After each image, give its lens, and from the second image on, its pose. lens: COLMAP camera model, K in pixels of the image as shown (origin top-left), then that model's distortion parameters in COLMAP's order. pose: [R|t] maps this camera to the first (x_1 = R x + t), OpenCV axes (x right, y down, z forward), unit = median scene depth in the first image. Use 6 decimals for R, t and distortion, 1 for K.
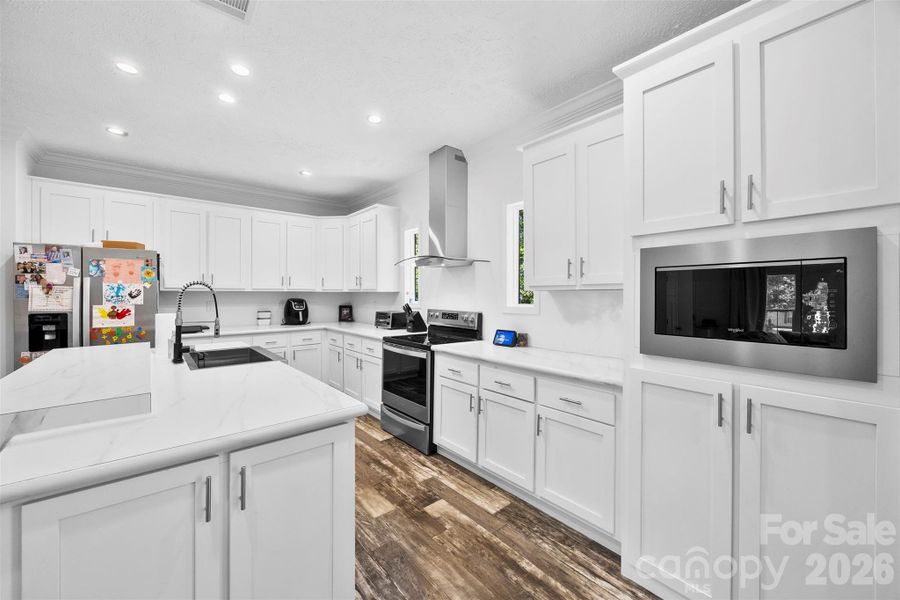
lens RADIAL K [[348.2, 0, 445.1], [0, 348.2, 298.9], [0, 0, 1]] dist [0.000585, 0.000117]
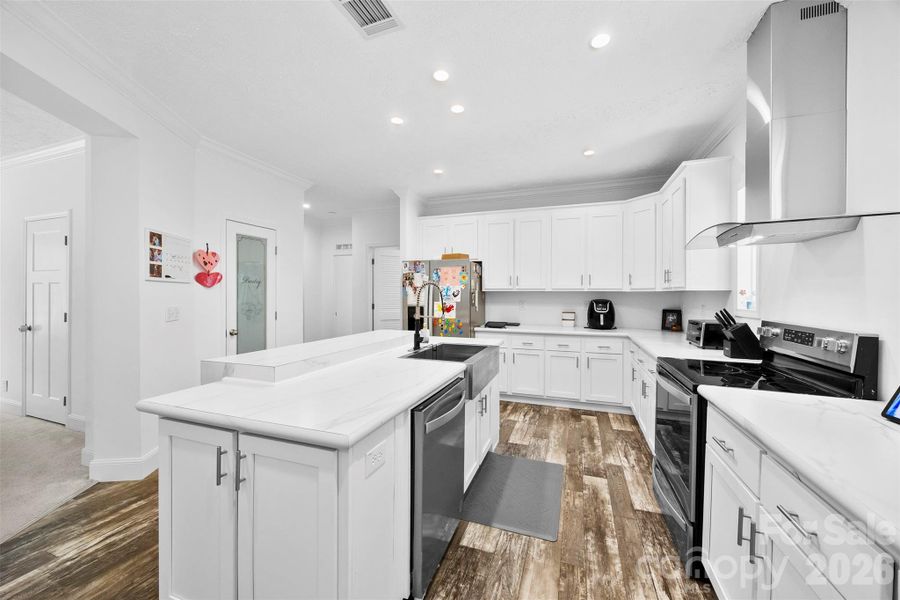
lens RADIAL K [[348.2, 0, 445.1], [0, 348.2, 298.9], [0, 0, 1]] dist [0.000585, 0.000117]
pose [[0.497317, 0.011100, -0.867498, 0.207082], [-0.016046, 0.999865, 0.003595, 0.001366], [0.867420, 0.012132, 0.497428, 0.320717]]
